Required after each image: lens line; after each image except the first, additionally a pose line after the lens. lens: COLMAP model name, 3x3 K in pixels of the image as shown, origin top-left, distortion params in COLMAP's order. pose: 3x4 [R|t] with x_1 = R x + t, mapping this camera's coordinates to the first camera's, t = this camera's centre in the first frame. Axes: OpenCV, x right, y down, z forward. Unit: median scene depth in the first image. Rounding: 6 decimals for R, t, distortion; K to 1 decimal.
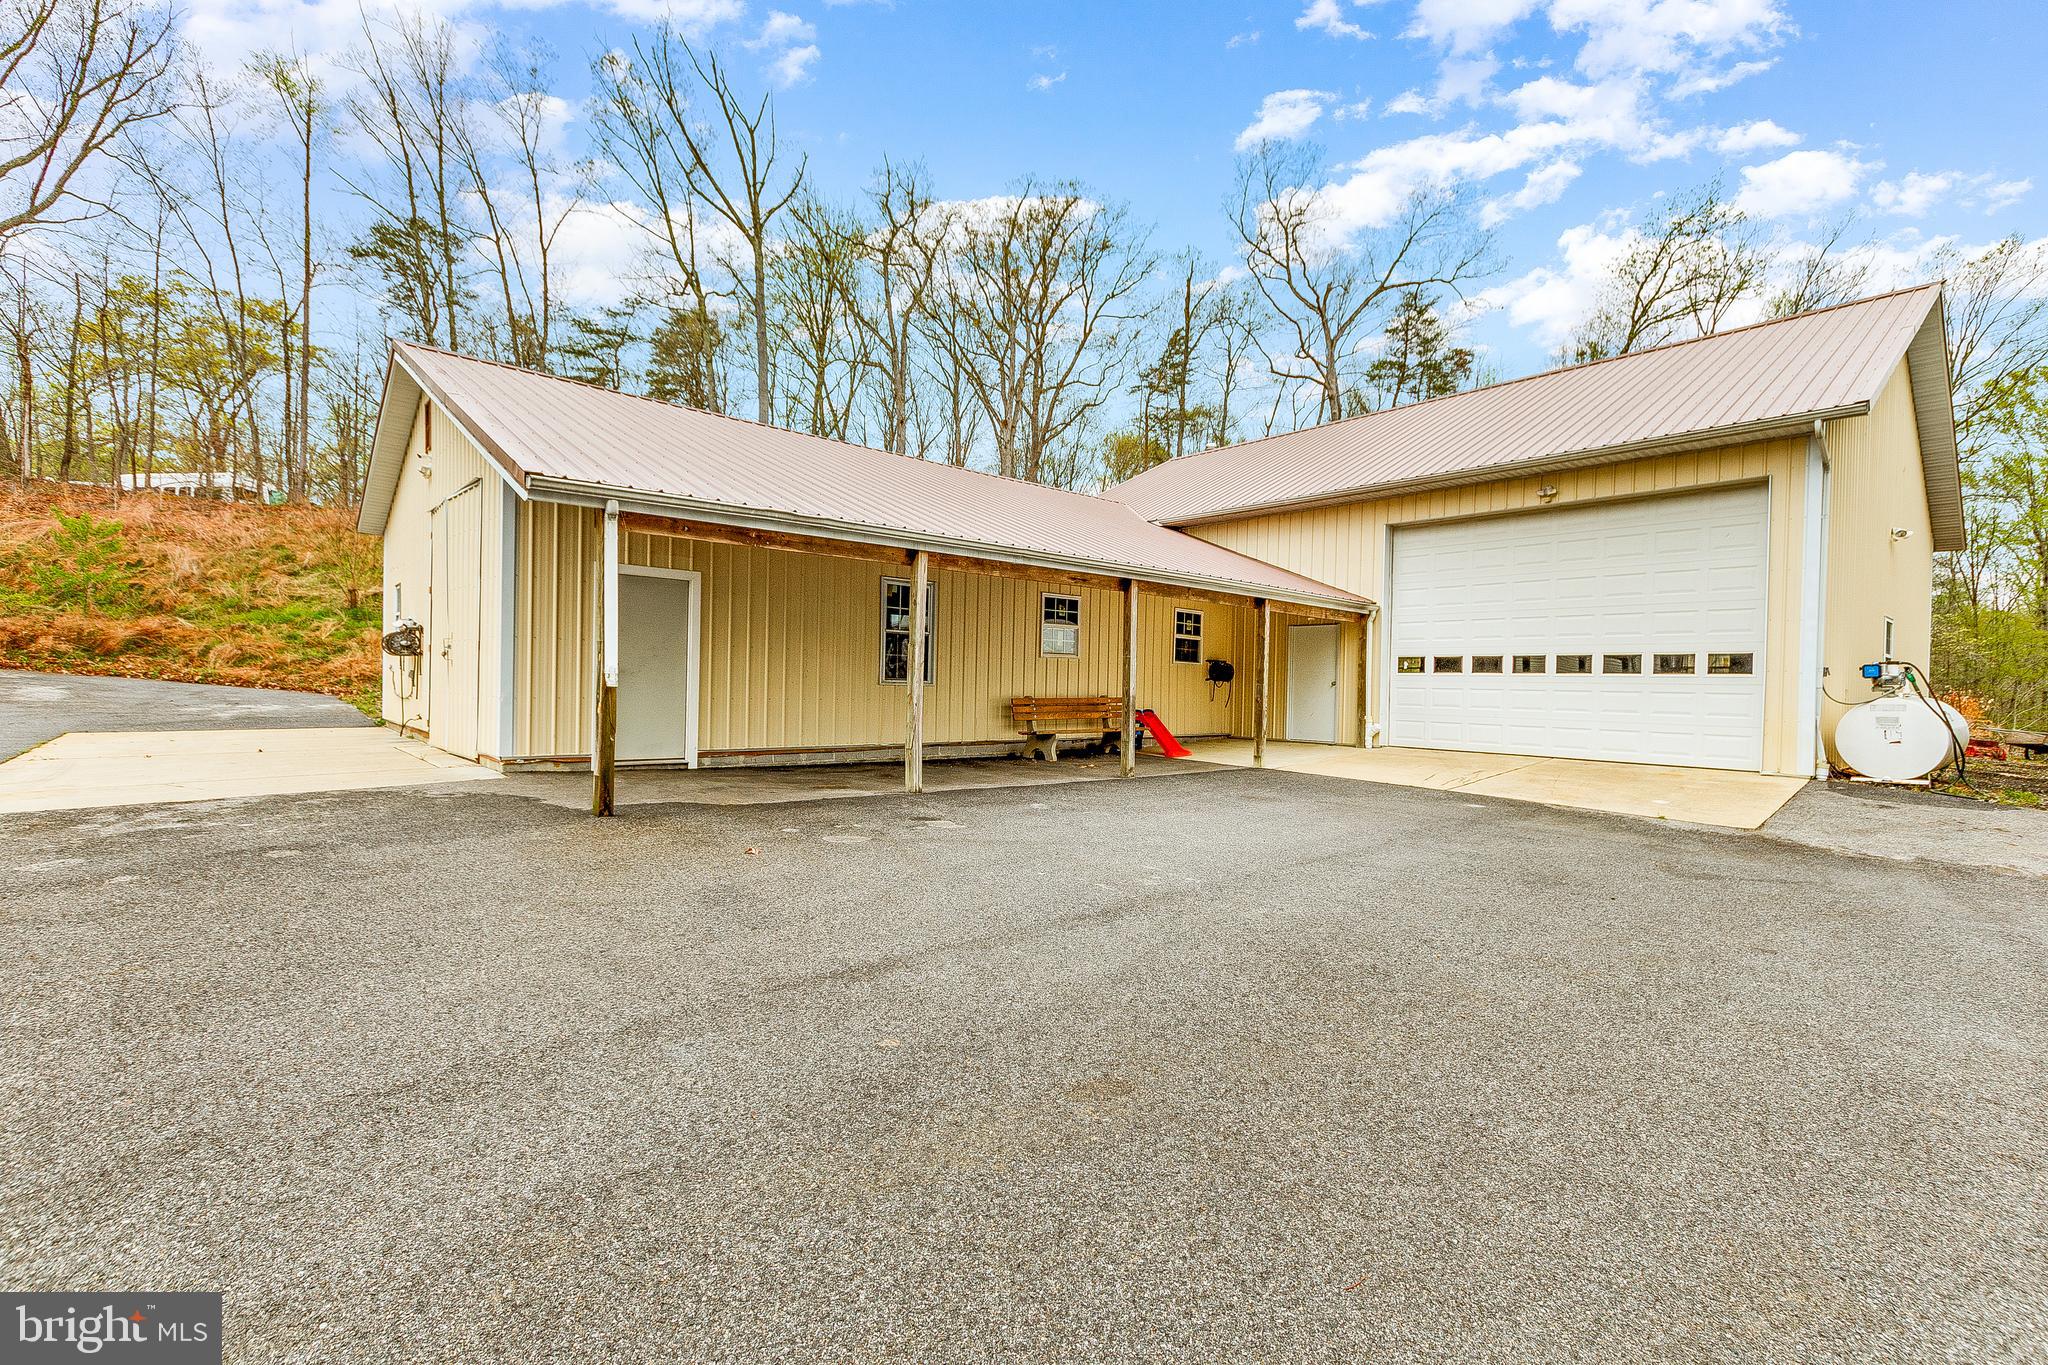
lens RADIAL K [[889.9, 0, 1024.5], [0, 889.9, 696.1], [0, 0, 1]] dist [0.009776, -0.000052]
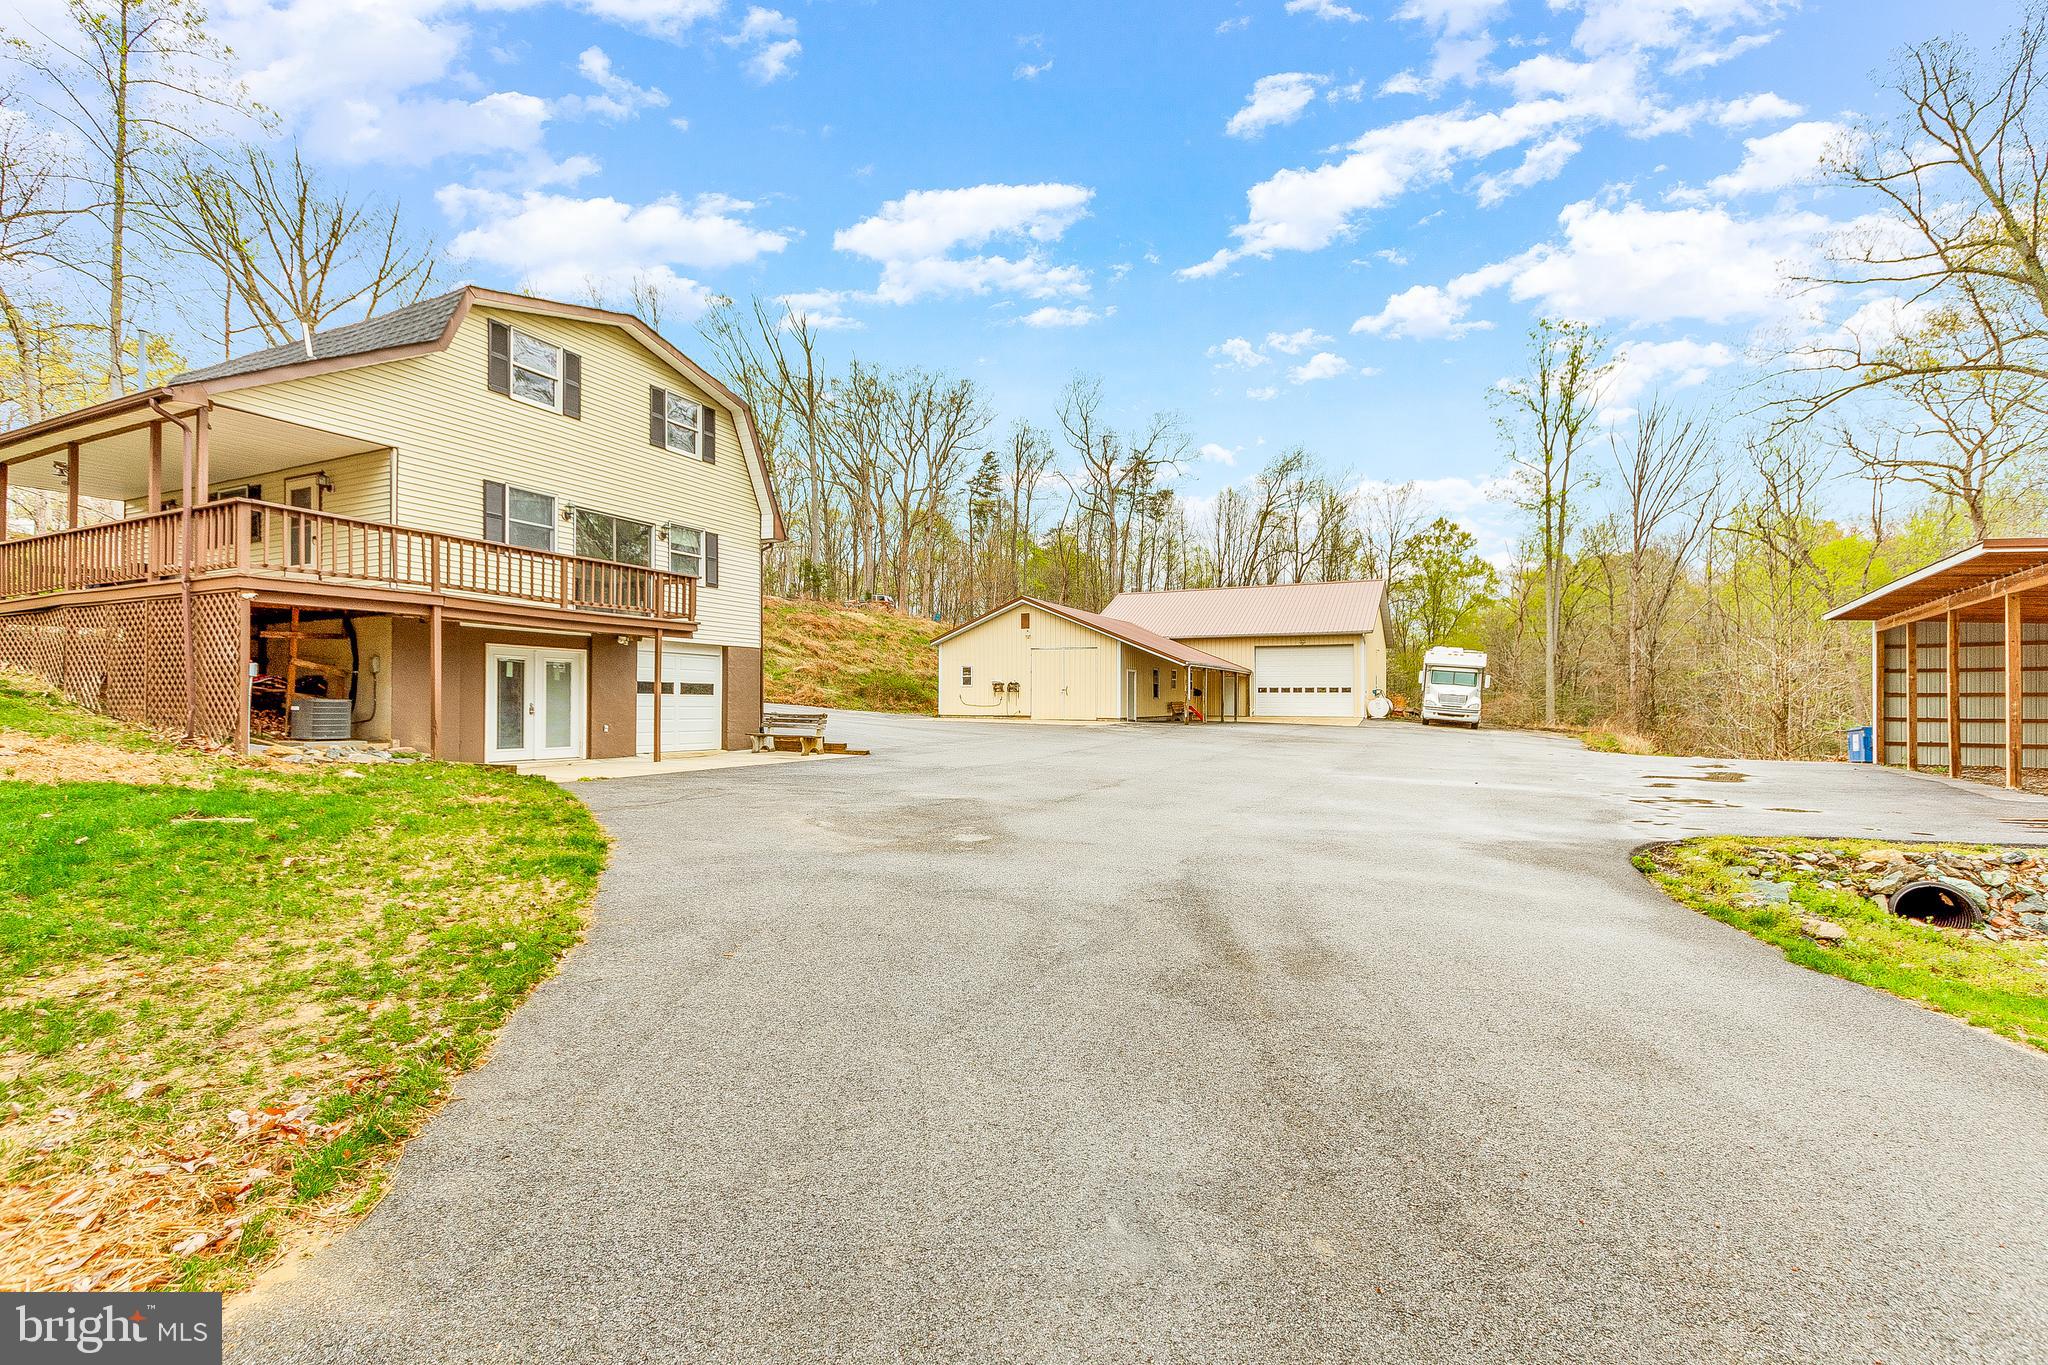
lens RADIAL K [[889.9, 0, 1024.5], [0, 889.9, 696.1], [0, 0, 1]] dist [0.009776, -0.000052]
pose [[0.922553, -0.015529, 0.385557, -1.643763], [0.021555, 0.999704, -0.011311, 0.003189], [-0.385267, 0.018746, 0.922615, -1.674624]]
